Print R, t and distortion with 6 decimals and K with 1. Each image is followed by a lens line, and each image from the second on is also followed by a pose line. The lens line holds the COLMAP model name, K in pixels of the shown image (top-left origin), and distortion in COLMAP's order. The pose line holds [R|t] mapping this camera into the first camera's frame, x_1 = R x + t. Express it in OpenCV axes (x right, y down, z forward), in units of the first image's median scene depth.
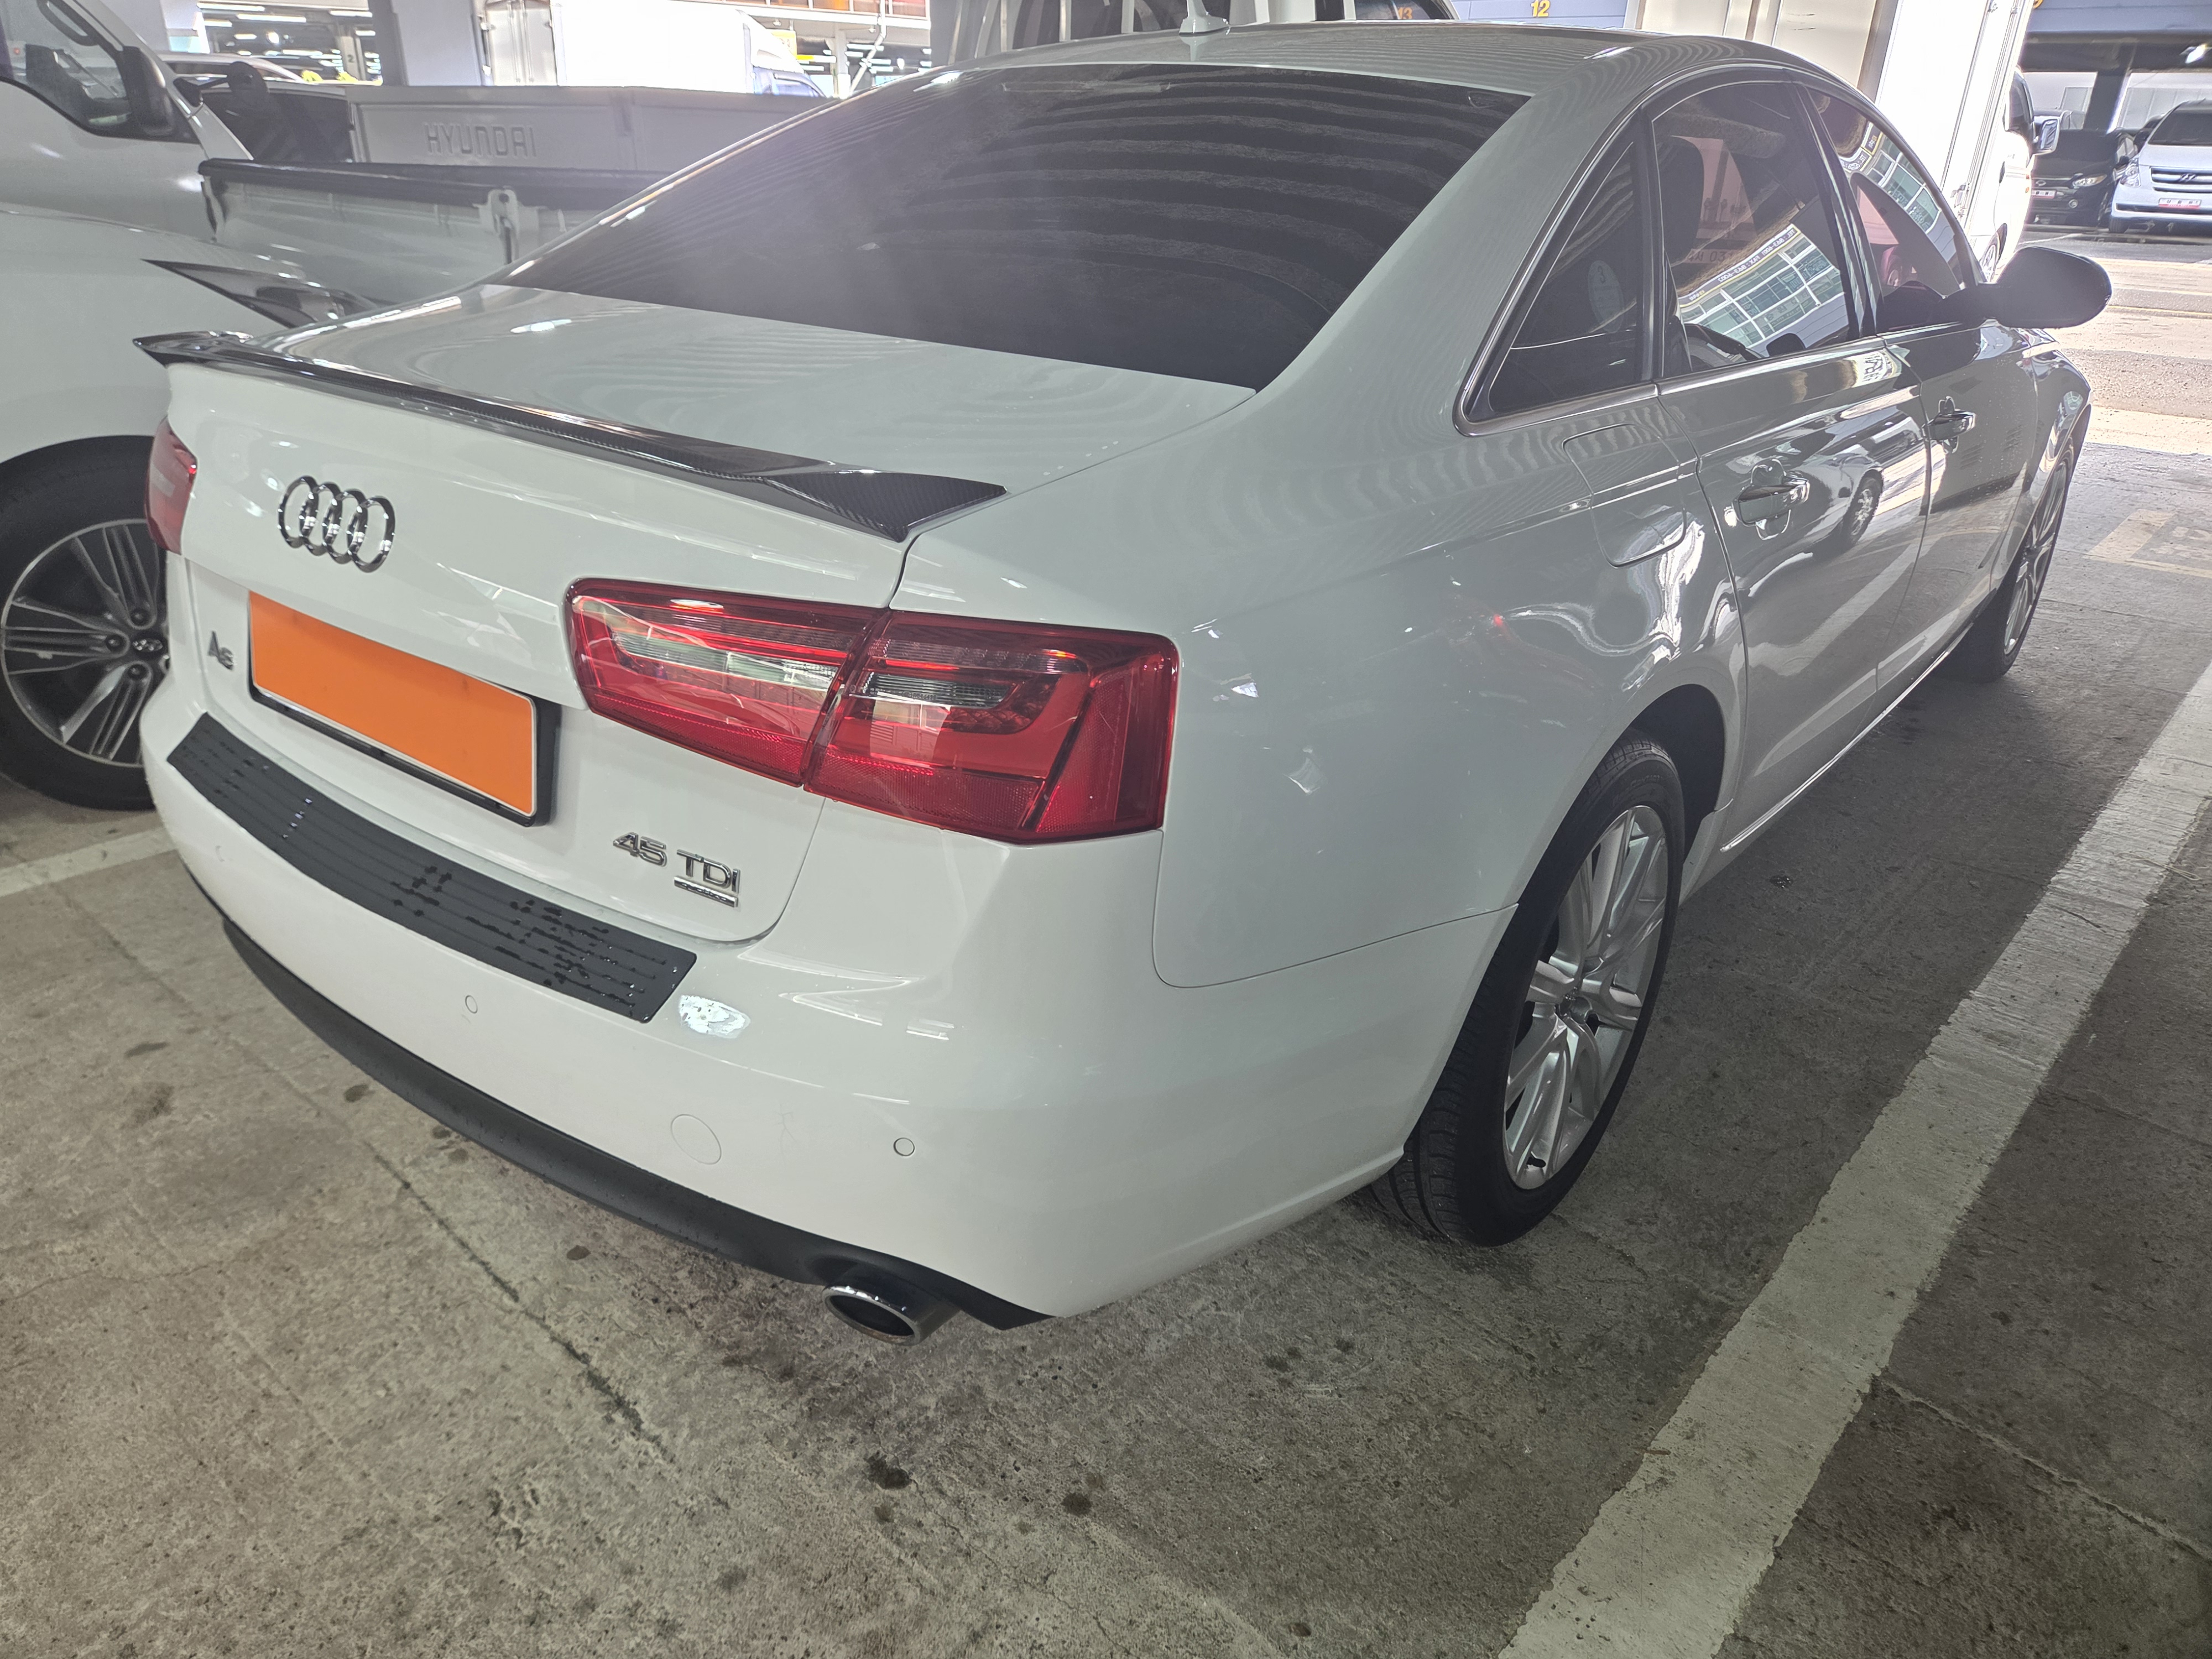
lens RADIAL K [[1513.3, 0, 1048.5], [0, 1513.3, 818.4], [0, 0, 1]] dist [0.052925, -0.051193]
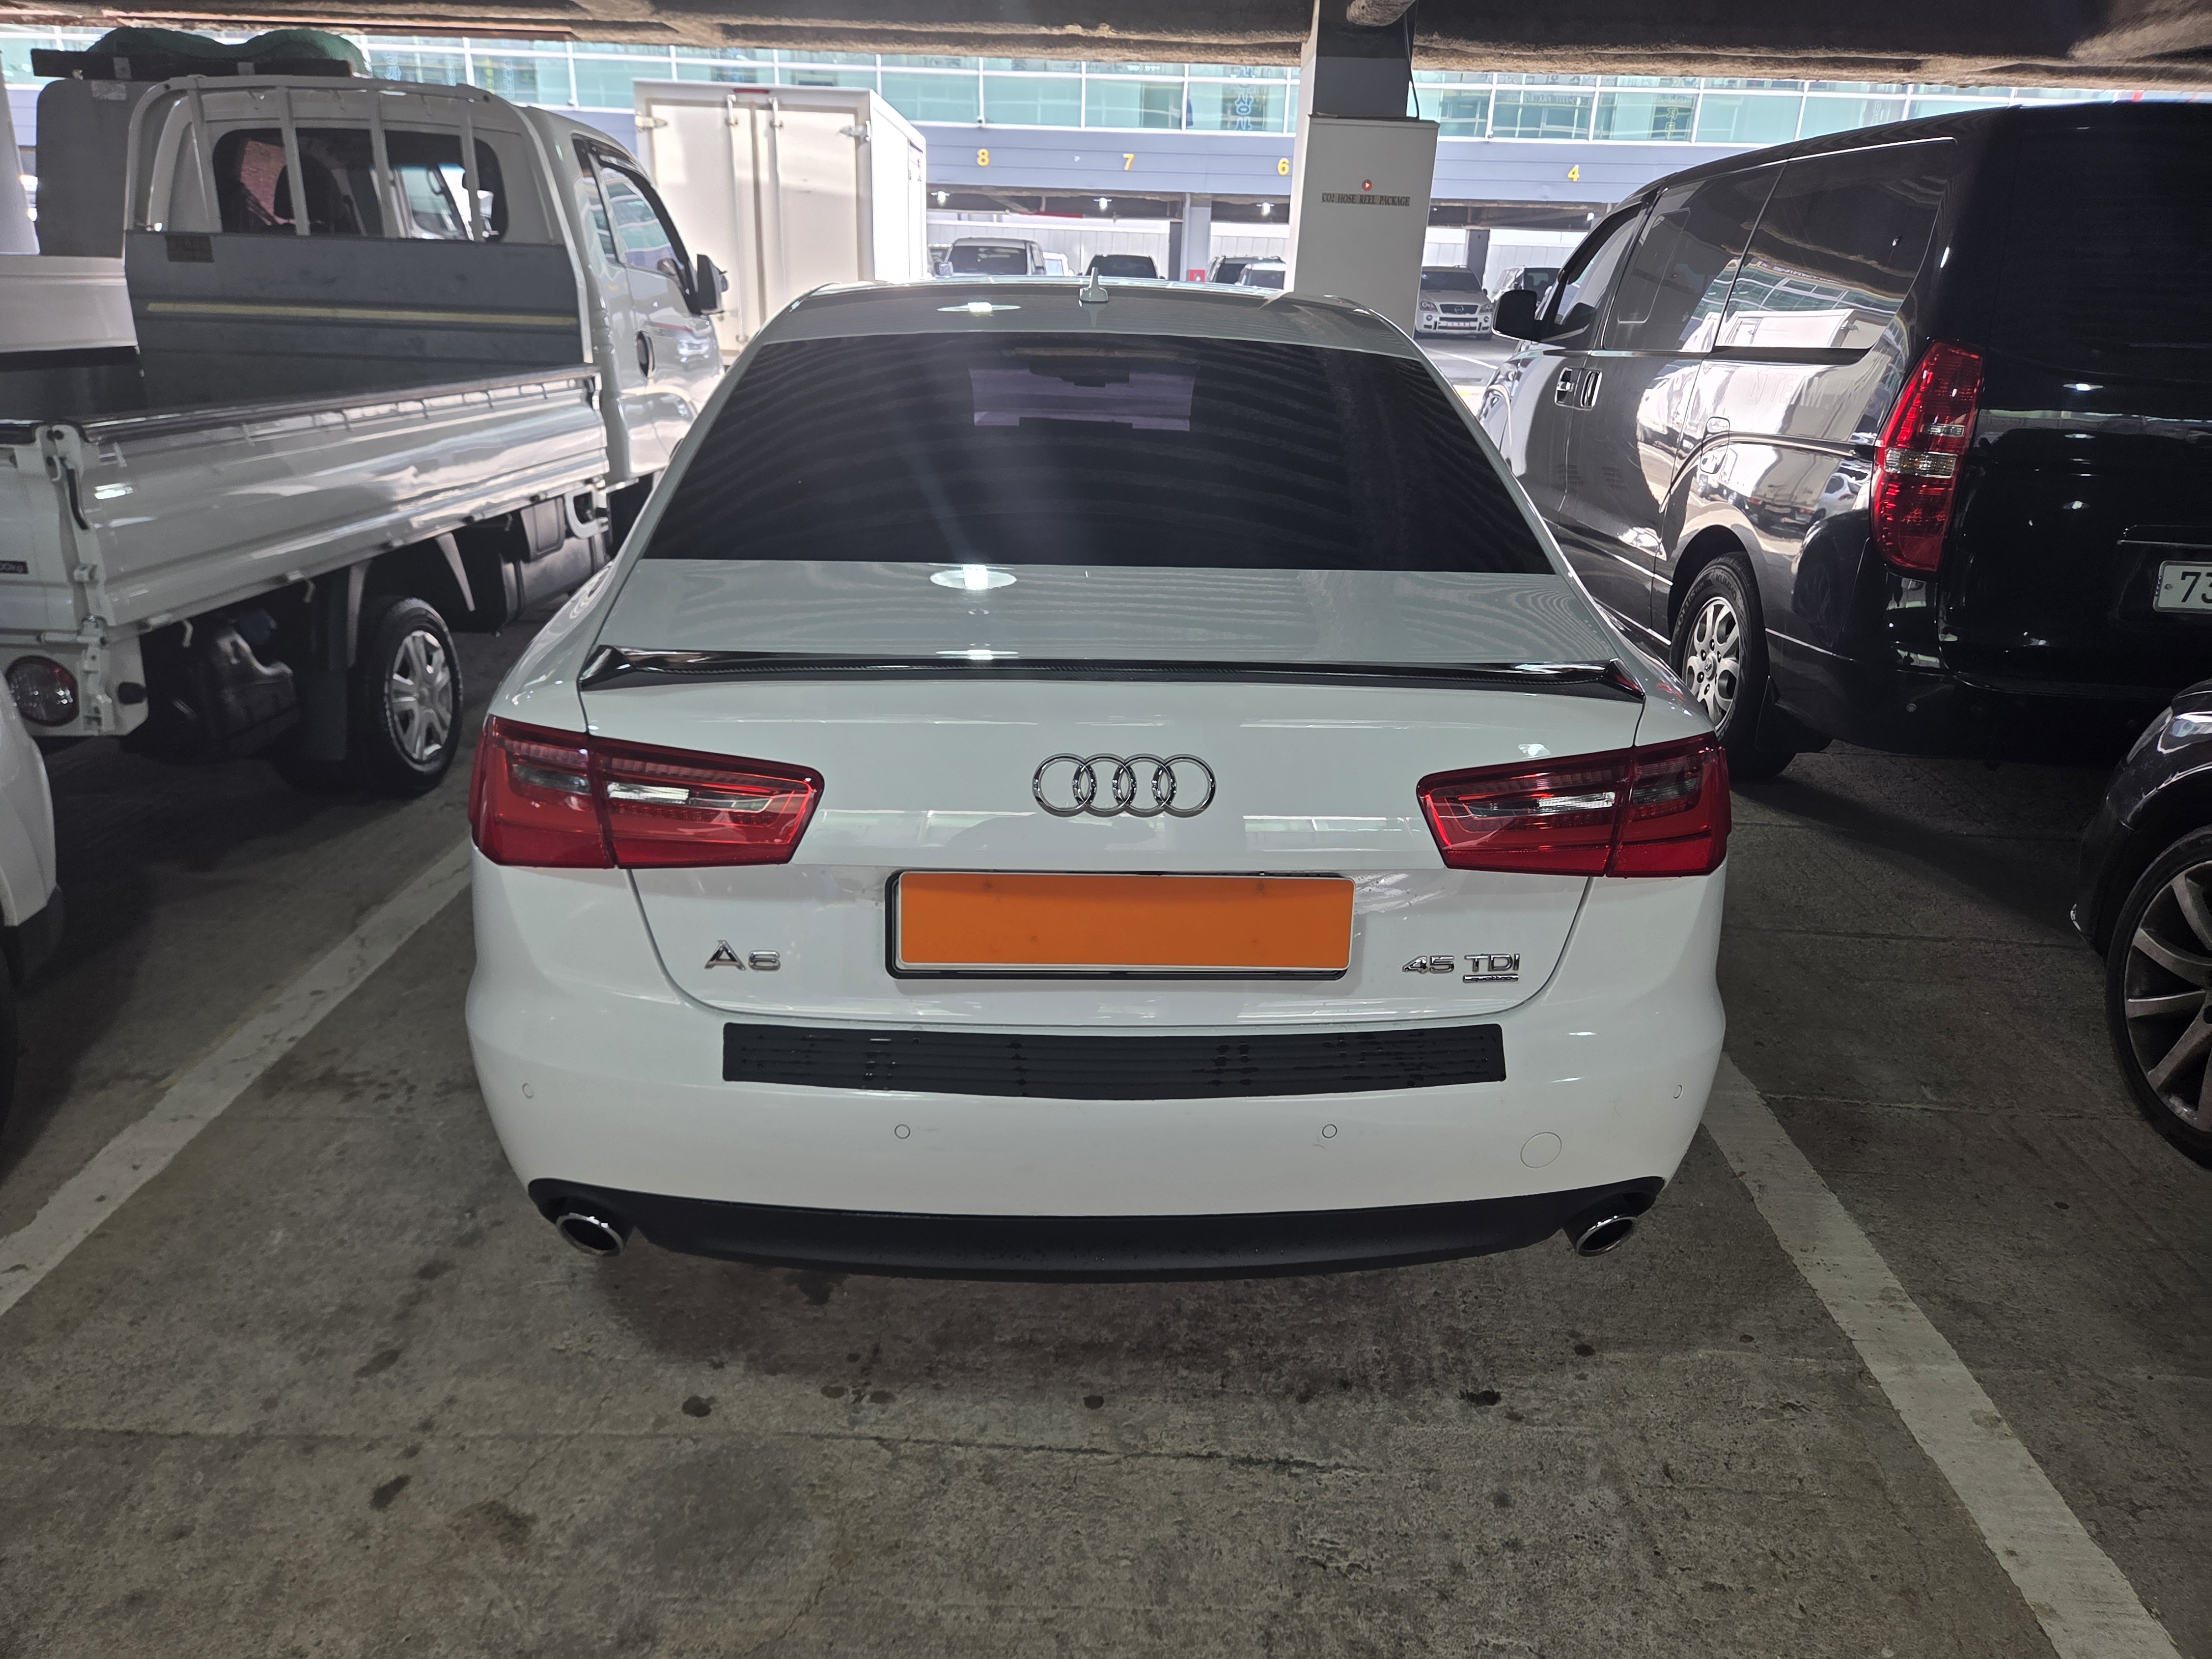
lens RADIAL K [[1513.3, 0, 1090.9], [0, 1513.3, 813.5], [0, 0, 1]] dist [0.052925, -0.051193]
pose [[0.747907, -0.218288, 0.626886, -1.057658], [0.259716, 0.965327, 0.026283, -0.181069], [-0.610887, 0.143155, 0.778668, 0.095751]]
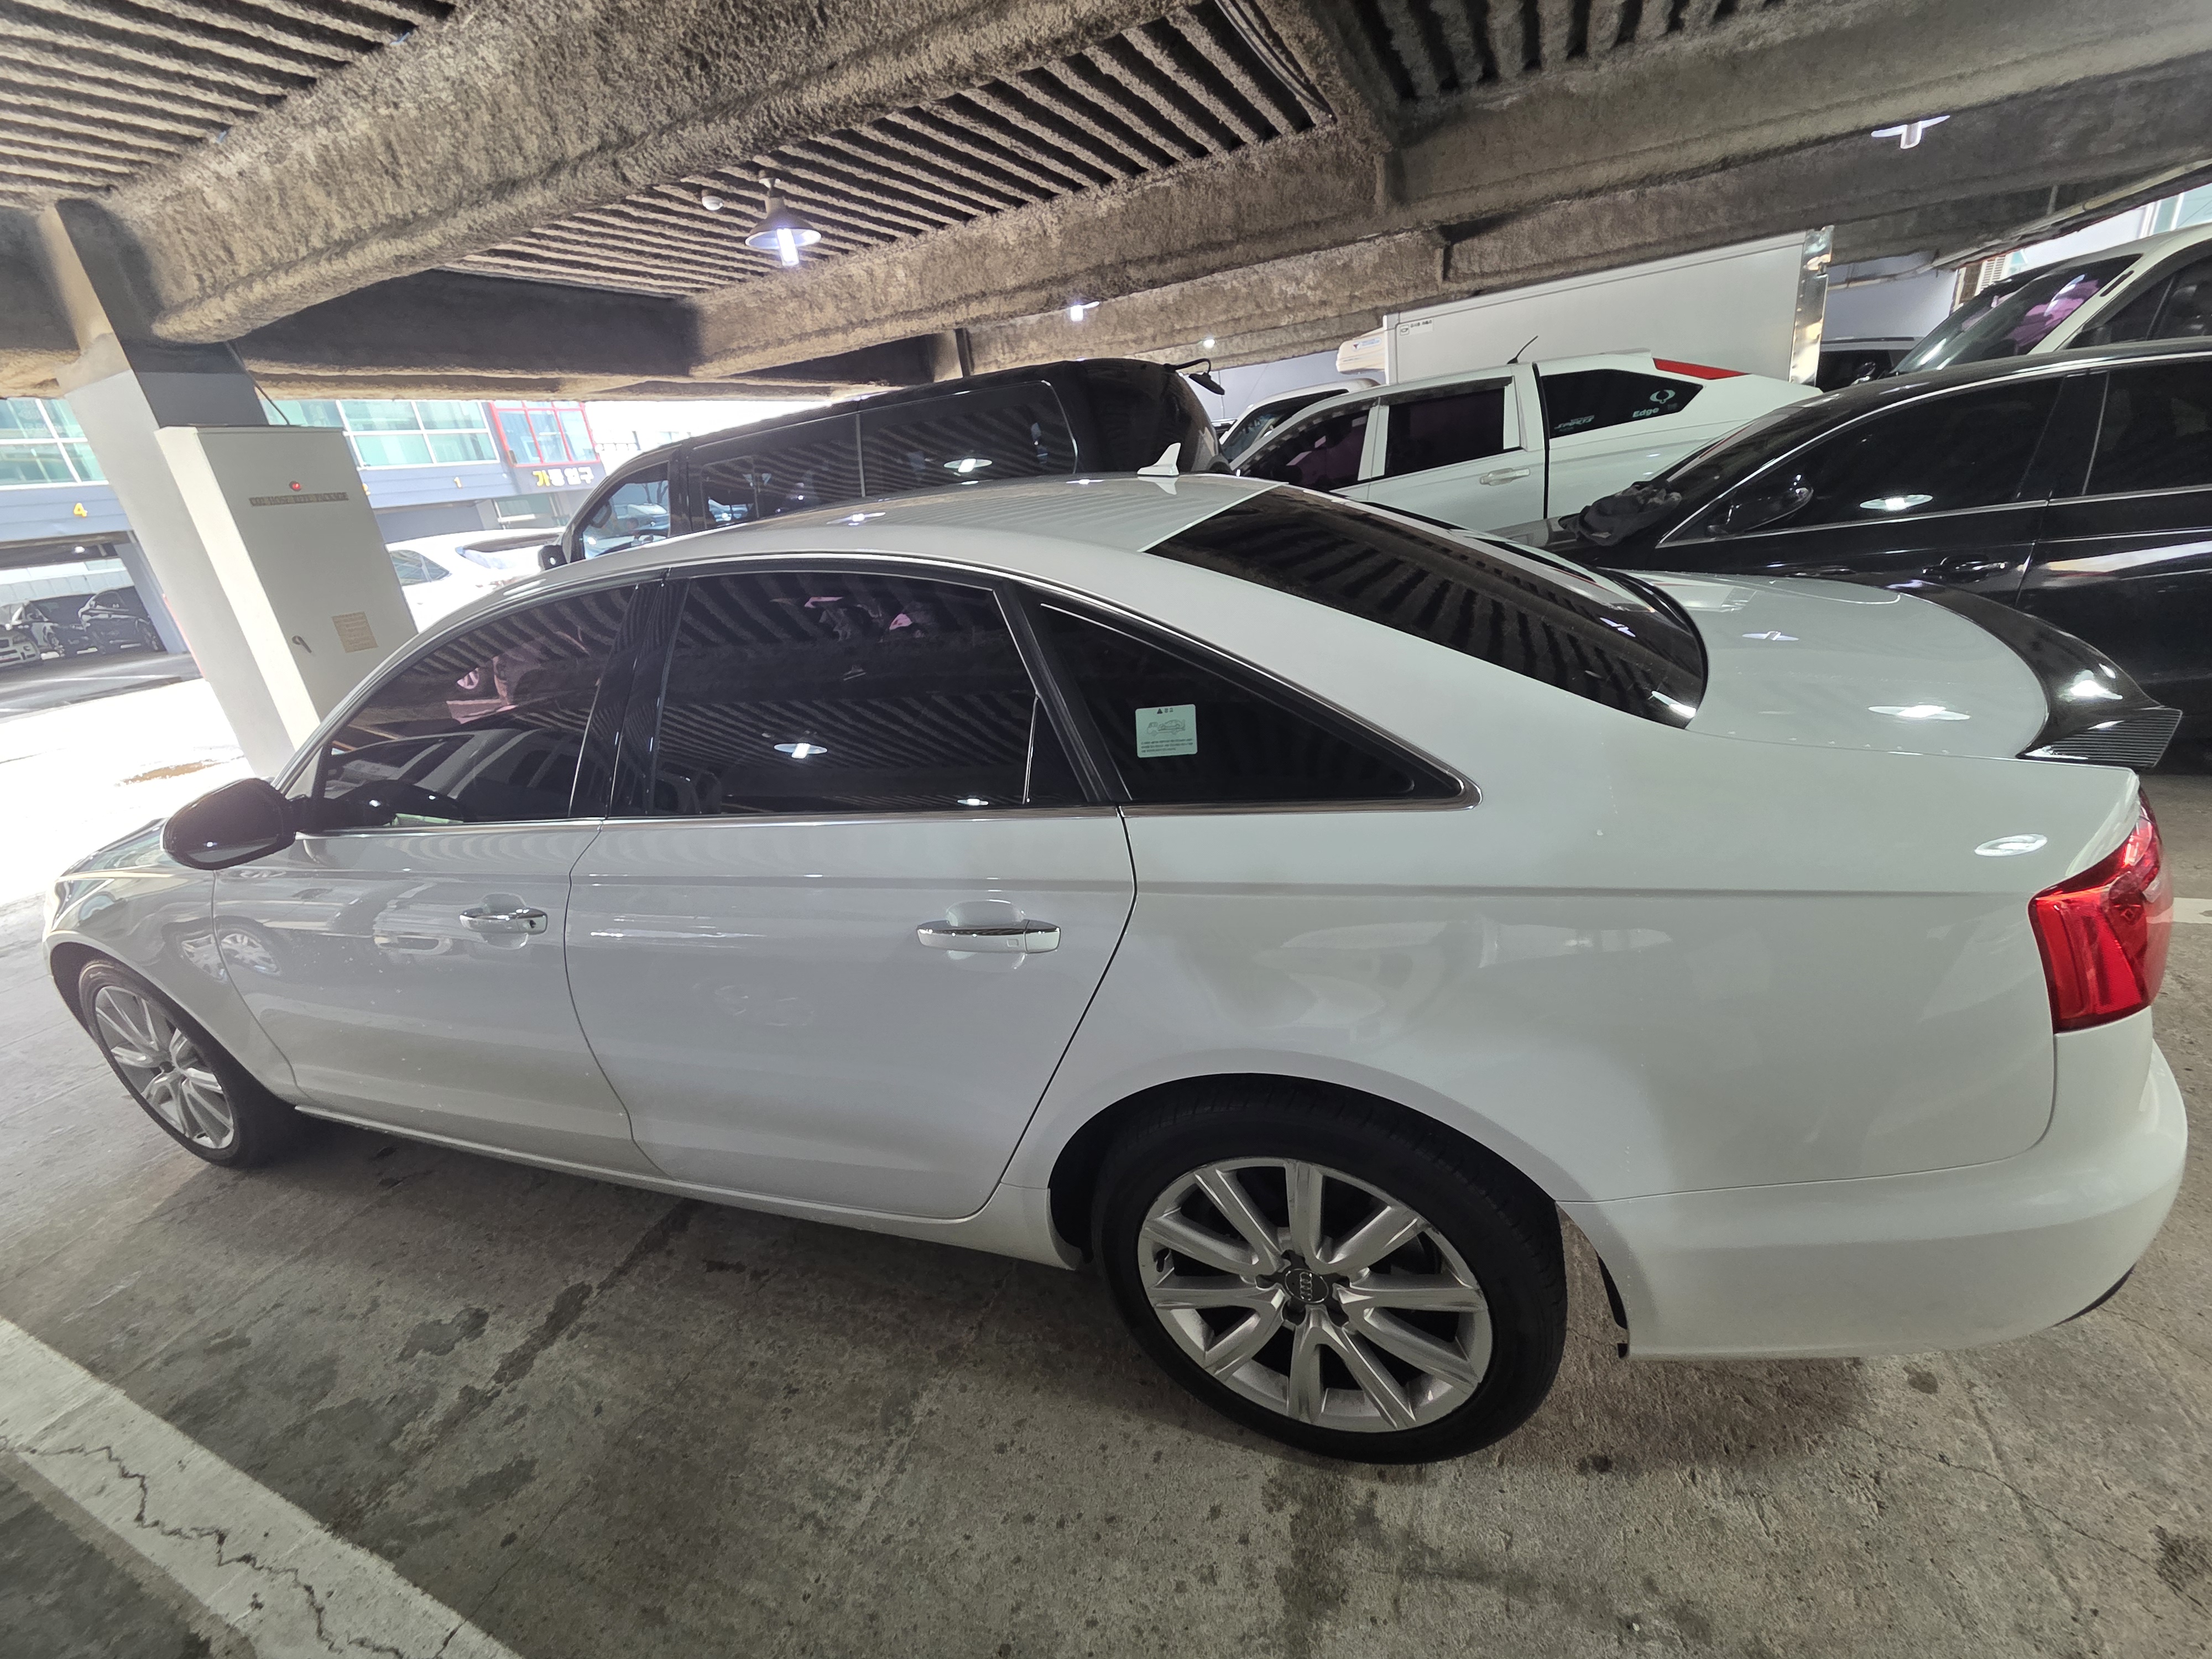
lens RADIAL K [[915.6, 0, 1112.9], [0, 915.6, 815.2], [0, 0, 1]] dist [0.003379, 0.000068]
pose [[-0.333707, -0.310537, 0.890060, -0.960247], [0.498068, 0.743552, 0.446160, -0.906445], [-0.800355, 0.592197, -0.093460, 1.724947]]
